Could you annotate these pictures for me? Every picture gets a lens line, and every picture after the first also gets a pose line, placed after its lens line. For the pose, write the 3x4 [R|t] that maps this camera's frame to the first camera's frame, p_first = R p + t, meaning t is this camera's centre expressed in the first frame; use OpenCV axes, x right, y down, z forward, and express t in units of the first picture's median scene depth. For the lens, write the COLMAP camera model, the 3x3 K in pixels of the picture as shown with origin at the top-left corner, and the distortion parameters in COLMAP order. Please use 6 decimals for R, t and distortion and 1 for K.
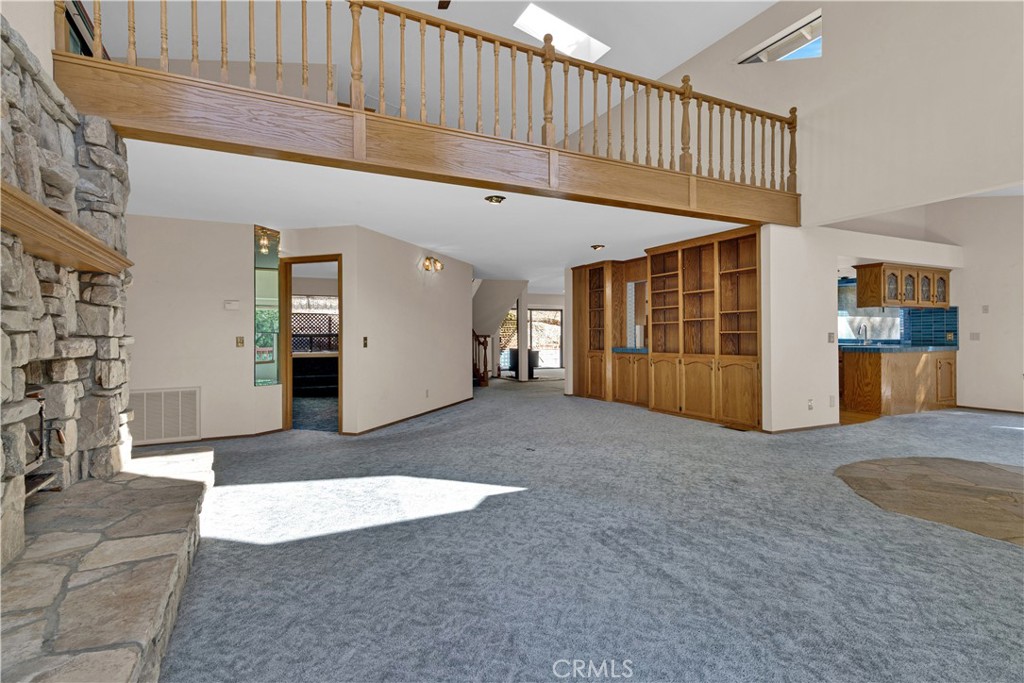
lens RADIAL K [[501.6, 0, 509.6], [0, 501.6, 338.5], [0, 0, 1]] dist [0.001347, 0.000159]
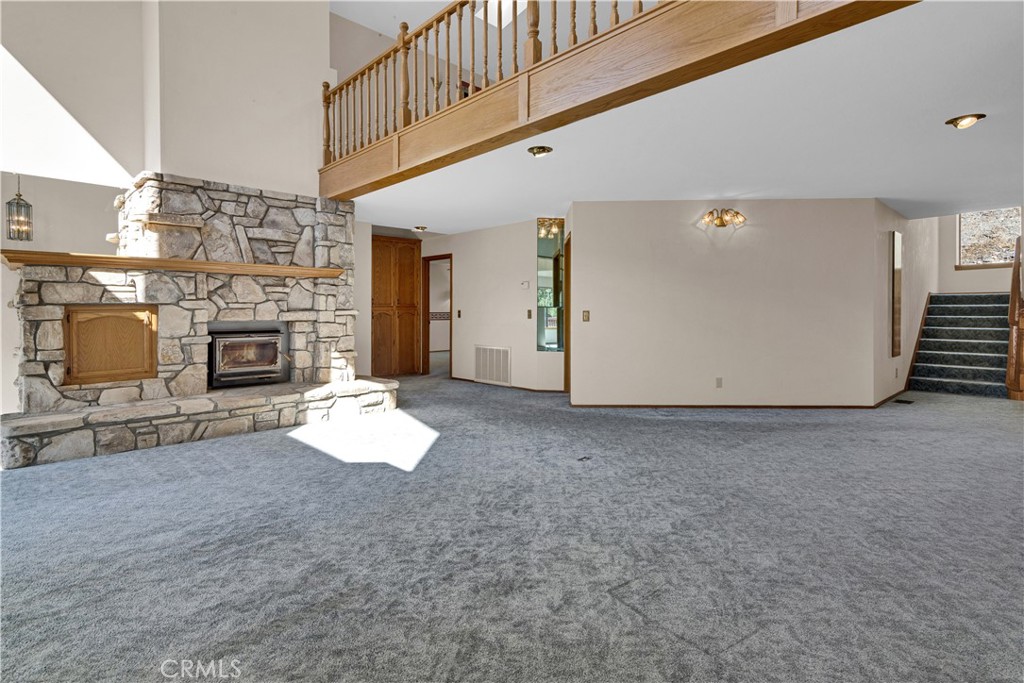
lens RADIAL K [[513.3, 0, 510.8], [0, 513.3, 307.7], [0, 0, 1]] dist [0.003737, 0.000712]
pose [[0.298665, -0.002805, -0.954354, 1.172921], [-0.003890, 0.999984, -0.004157, -0.007780], [0.954350, 0.004954, 0.298649, 1.022733]]
